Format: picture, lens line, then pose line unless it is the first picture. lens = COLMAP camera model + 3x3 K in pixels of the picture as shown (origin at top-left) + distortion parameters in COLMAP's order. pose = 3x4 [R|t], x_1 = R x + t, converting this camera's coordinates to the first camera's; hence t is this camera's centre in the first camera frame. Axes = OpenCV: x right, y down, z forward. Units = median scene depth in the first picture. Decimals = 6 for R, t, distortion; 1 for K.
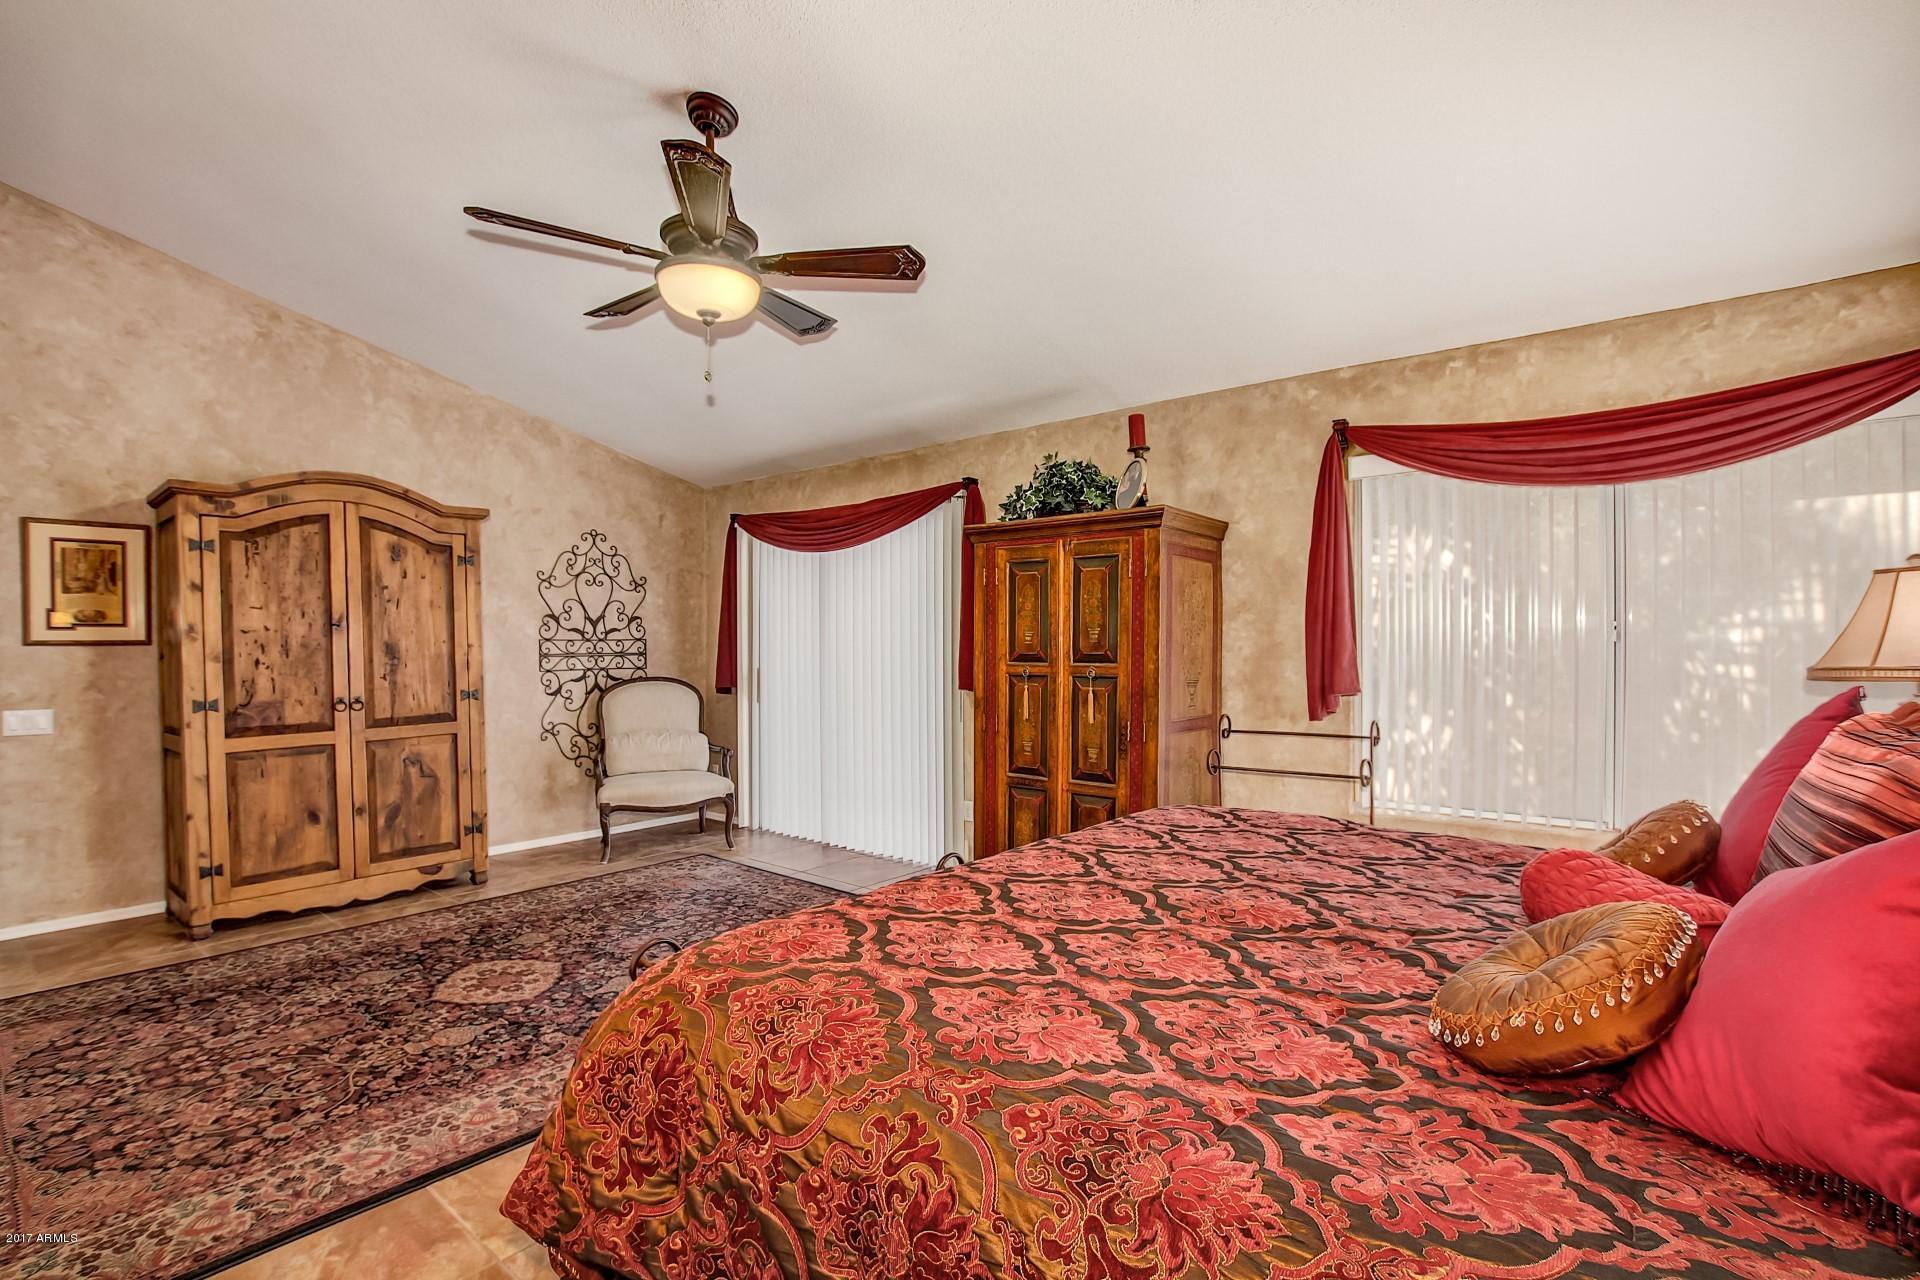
lens RADIAL K [[888.1, 0, 973.9], [0, 888.1, 650.4], [0, 0, 1]] dist [-0.049803, 0.012509]
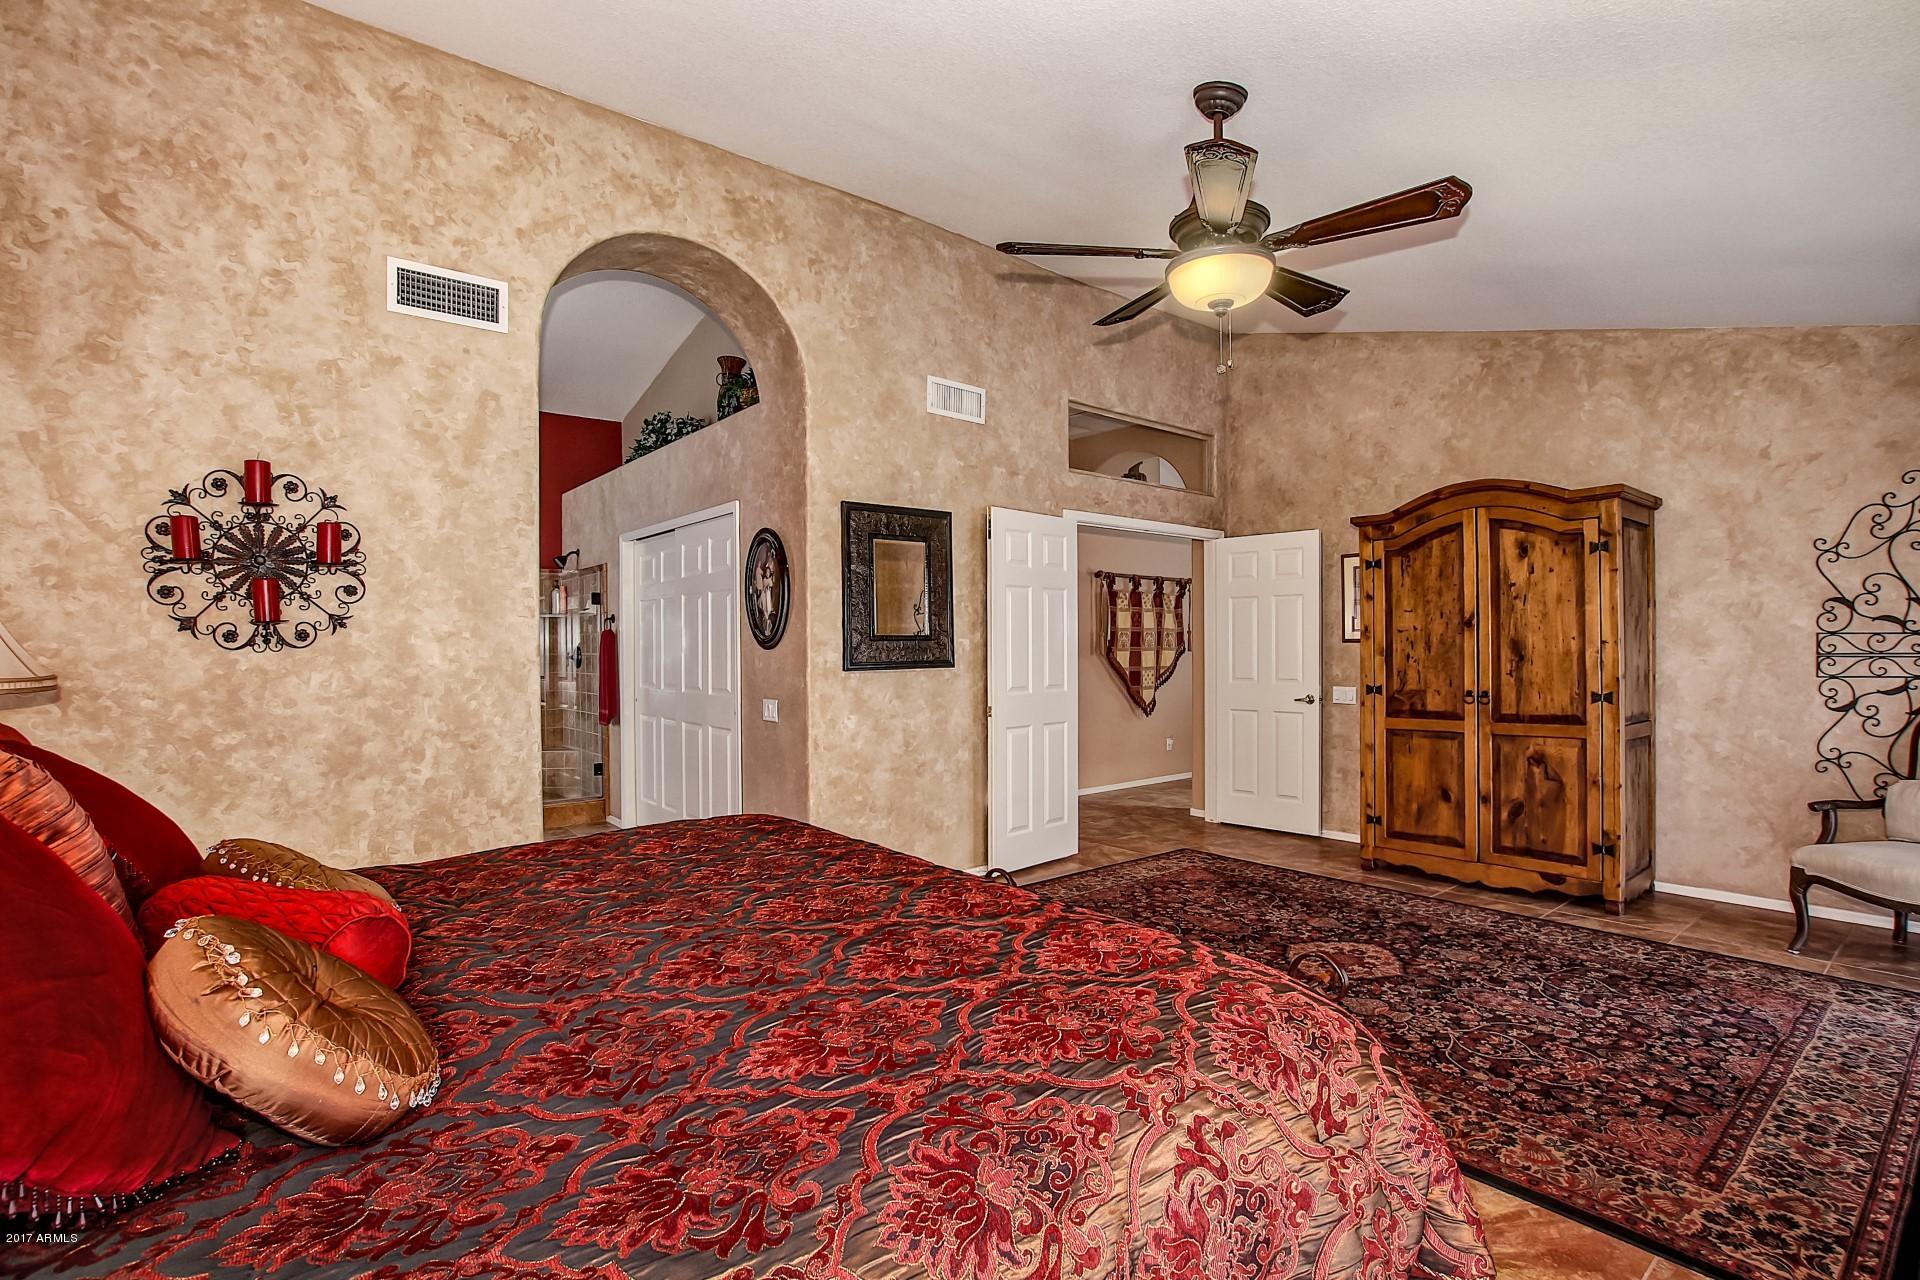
lens RADIAL K [[907.7, 0, 961.3], [0, 907.7, 649.3], [0, 0, 1]] dist [-0.025994, 0.000837]
pose [[-0.196106, 0.008355, -0.980547, 0.480308], [-0.000957, 0.999962, 0.008712, -0.005983], [0.980582, 0.002647, -0.196091, 0.586927]]
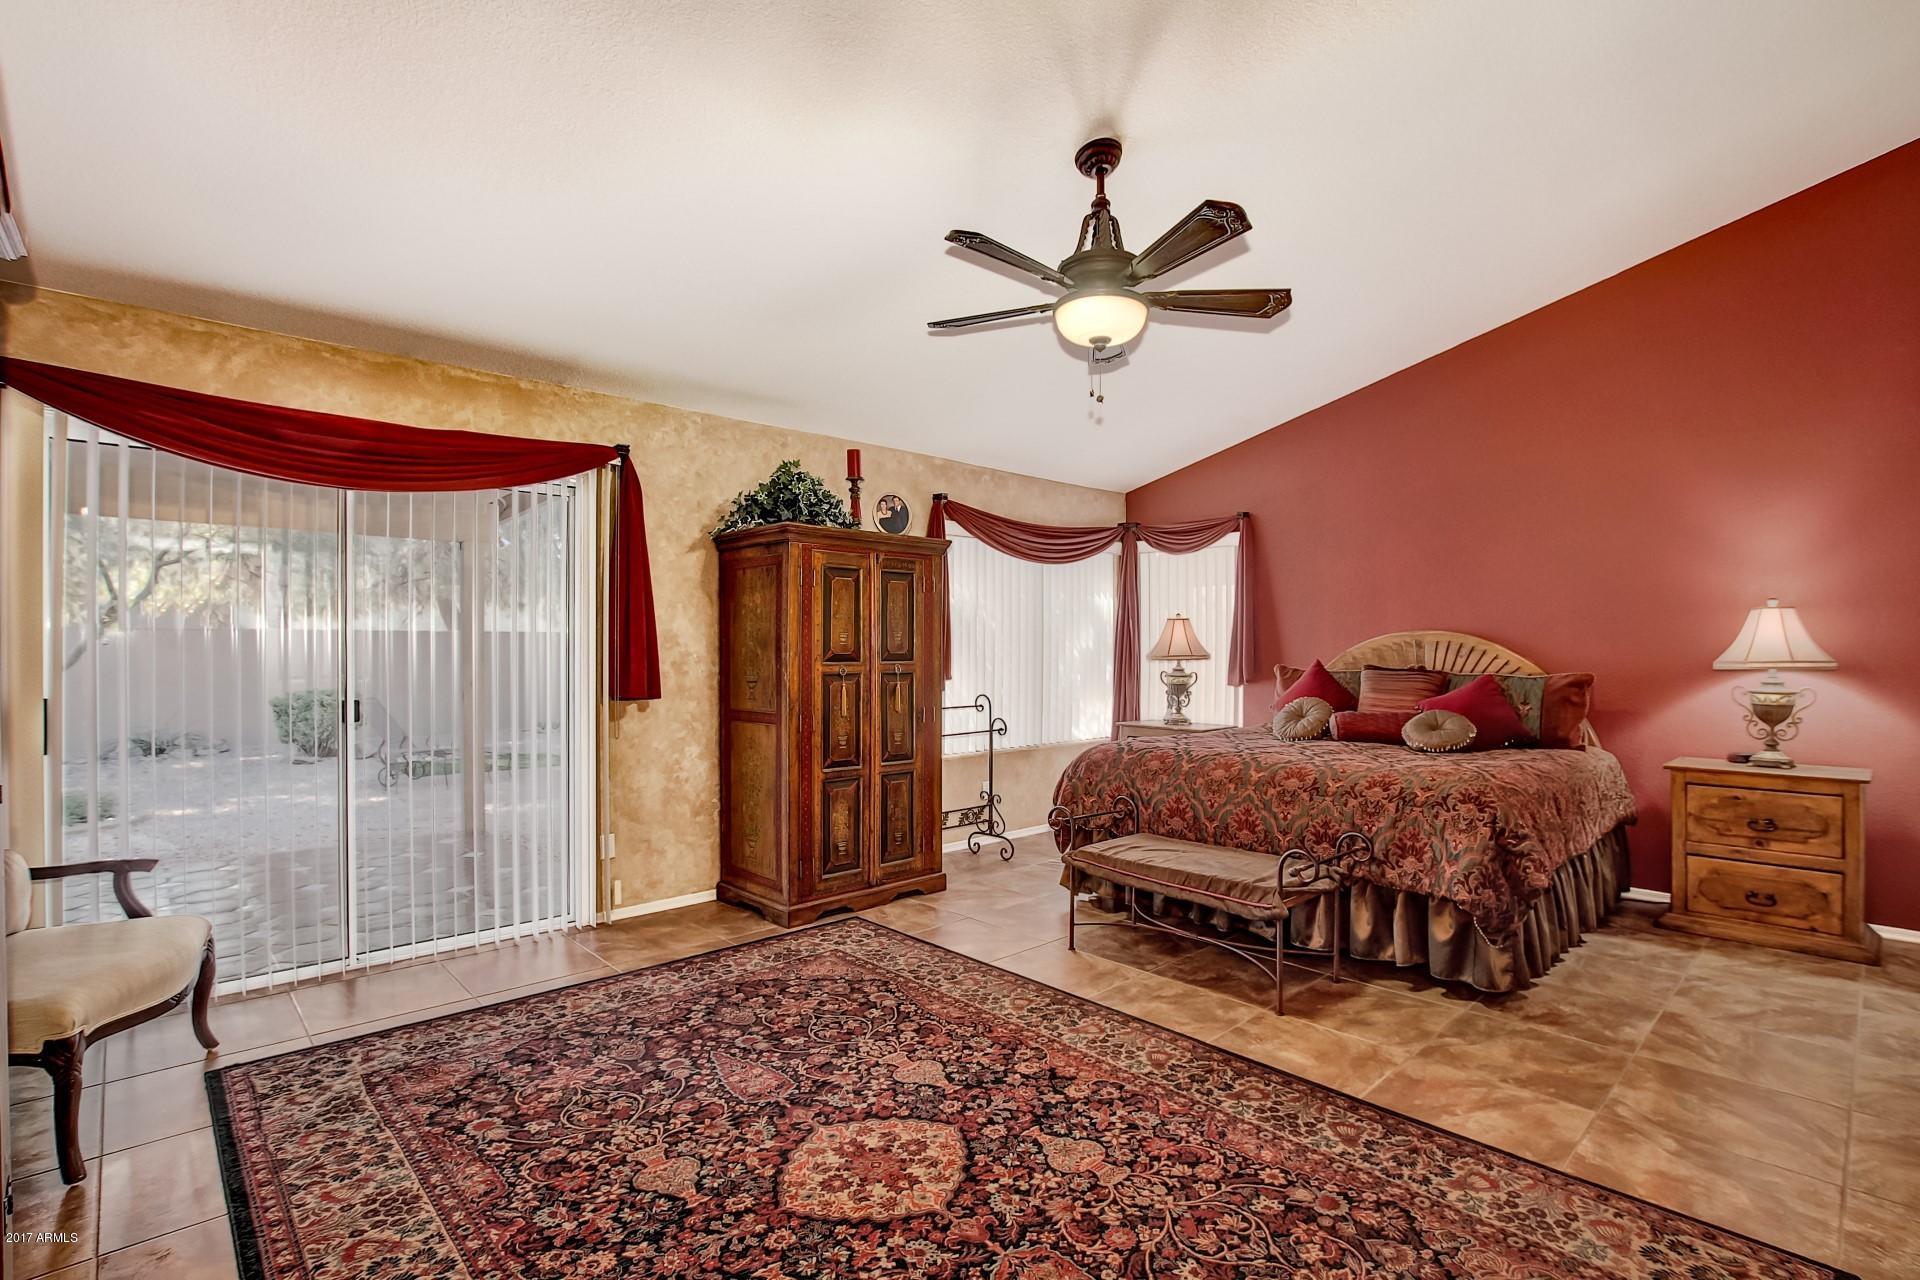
lens RADIAL K [[907.7, 0, 961.3], [0, 907.7, 649.3], [0, 0, 1]] dist [-0.025994, 0.000837]
pose [[0.130666, 0.001478, 0.991425, -0.923330], [0.004671, 0.999987, -0.002106, 0.000943], [-0.991415, 0.004906, 0.130657, 0.657444]]
